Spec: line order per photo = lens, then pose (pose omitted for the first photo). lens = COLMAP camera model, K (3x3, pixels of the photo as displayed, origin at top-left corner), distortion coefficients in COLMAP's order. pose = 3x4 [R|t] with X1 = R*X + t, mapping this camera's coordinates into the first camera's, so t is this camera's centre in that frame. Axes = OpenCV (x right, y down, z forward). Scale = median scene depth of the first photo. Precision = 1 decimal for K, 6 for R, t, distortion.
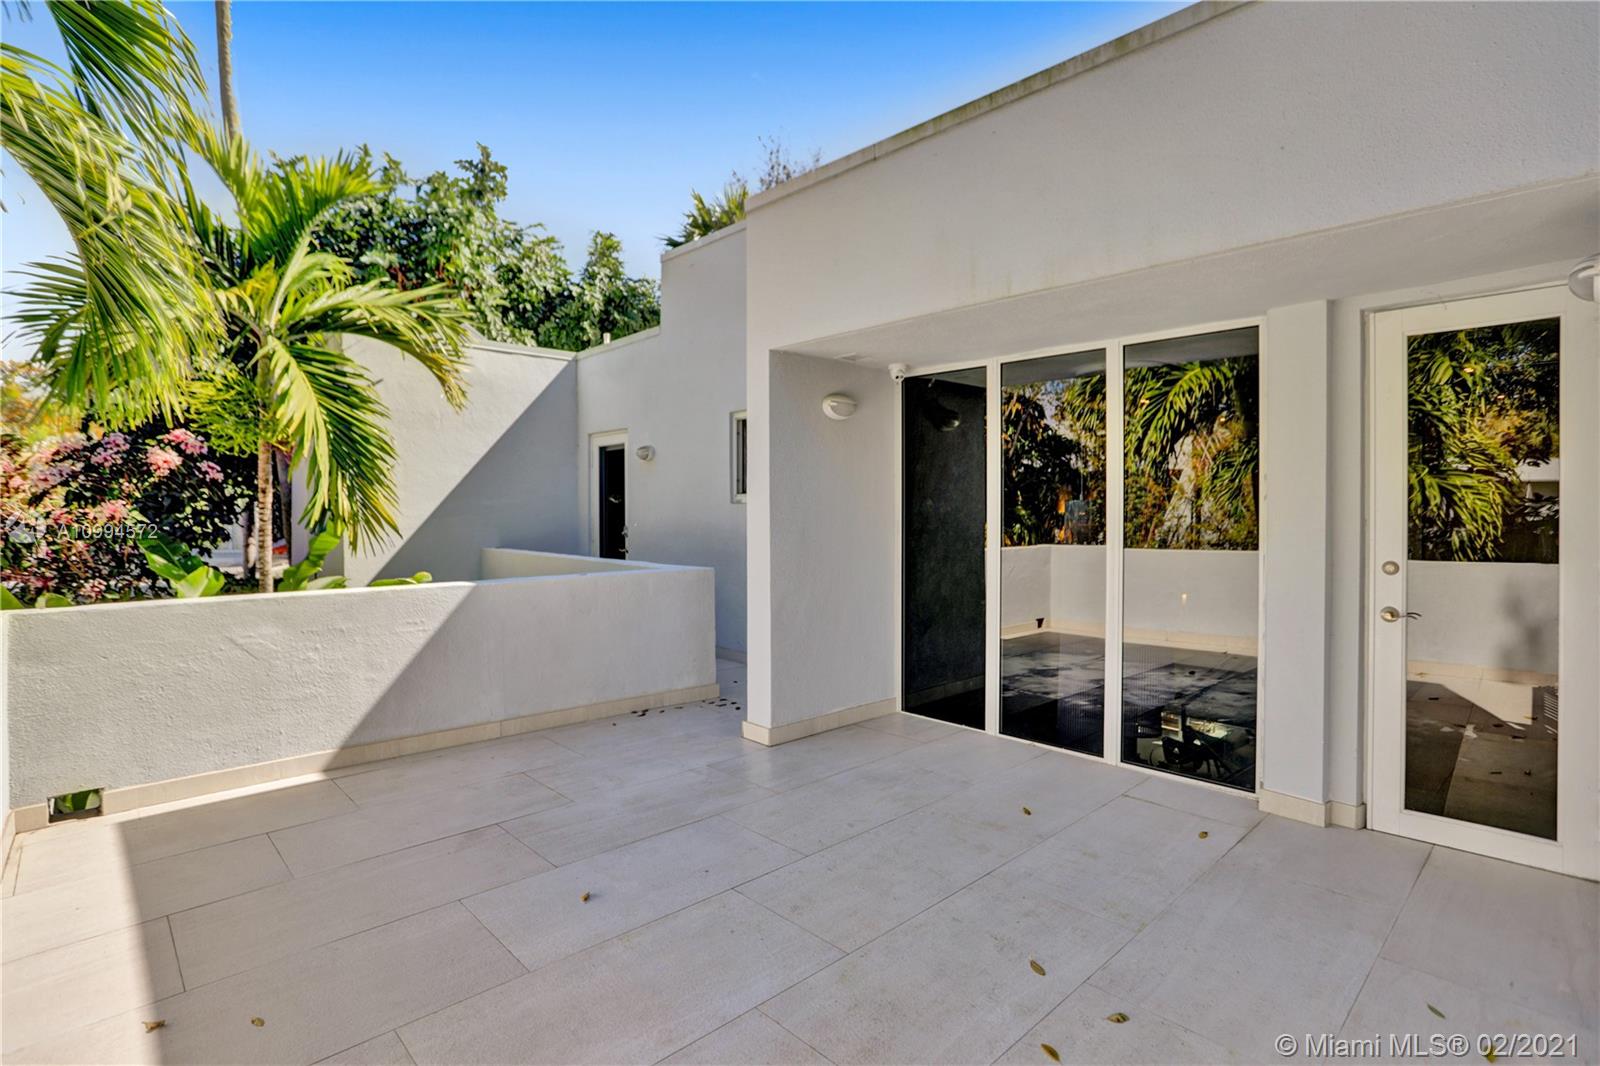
lens RADIAL K [[782.8, 0, 792.4], [0, 782.8, 526.2], [0, 0, 1]] dist [-0.034774, 0.006654]
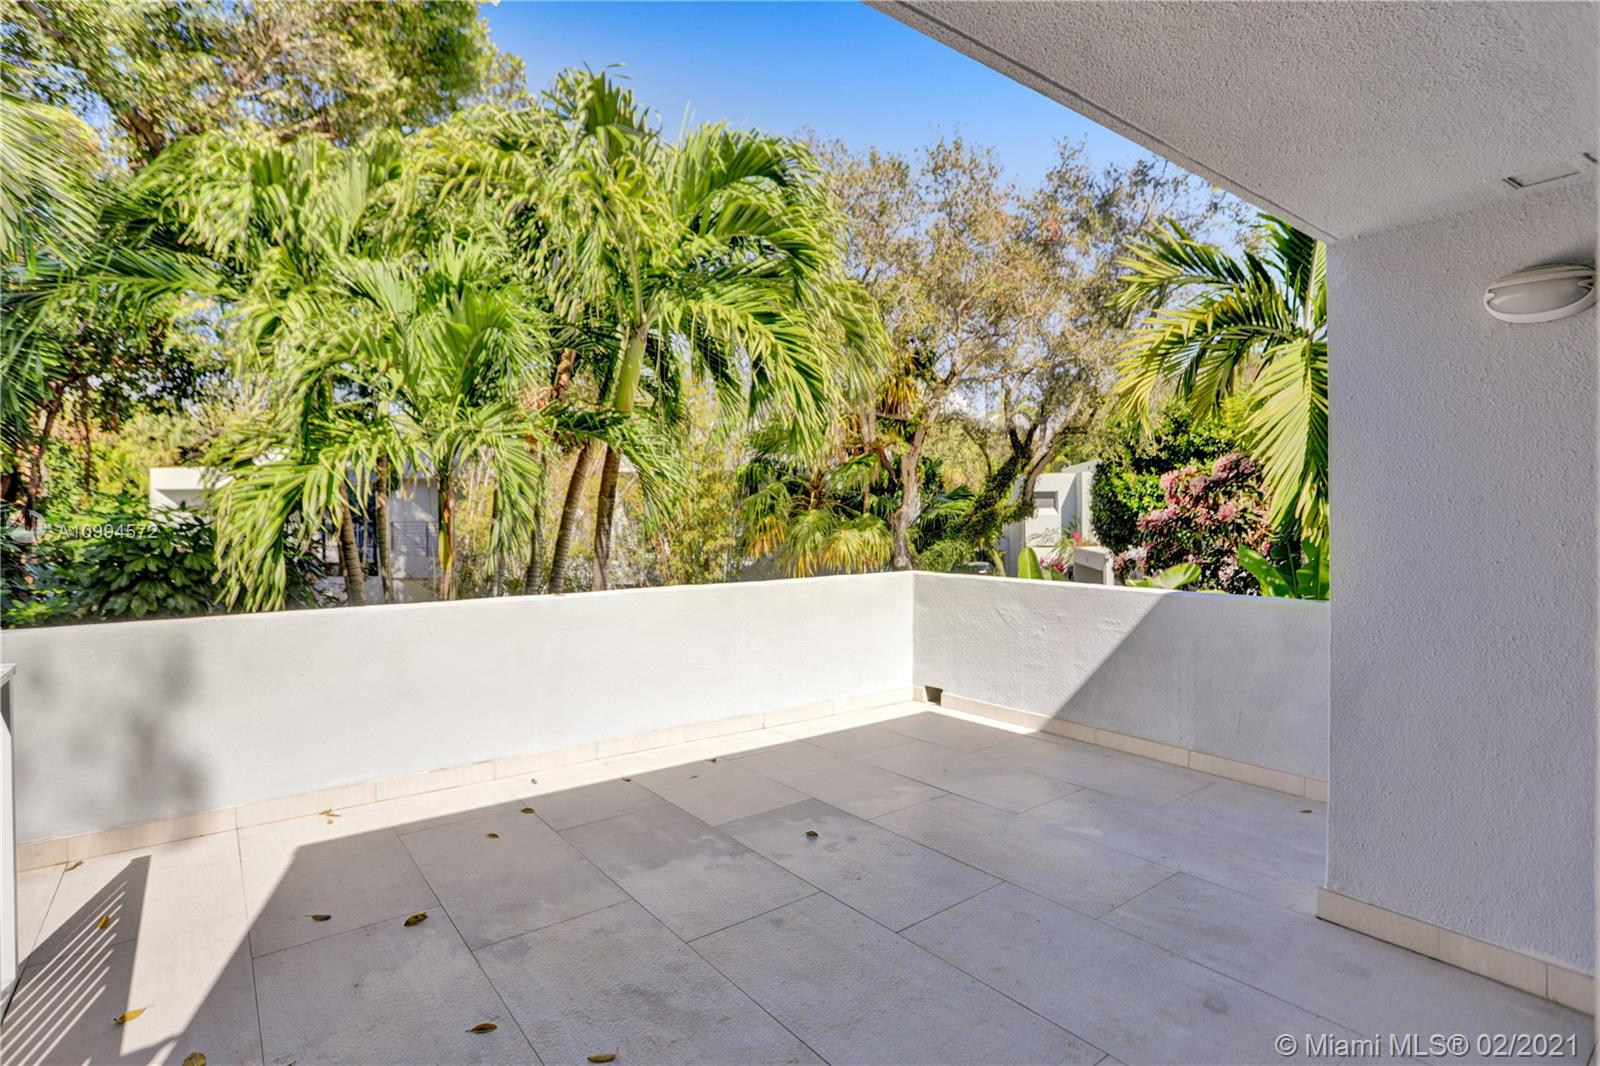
lens RADIAL K [[782.8, 0, 791.6], [0, 782.8, 527.0], [0, 0, 1]] dist [-0.034774, 0.006654]
pose [[-0.110222, 0.012482, -0.993829, 0.654066], [-0.014766, 0.999790, 0.014194, -0.013699], [0.993797, 0.016239, -0.110014, 0.750499]]
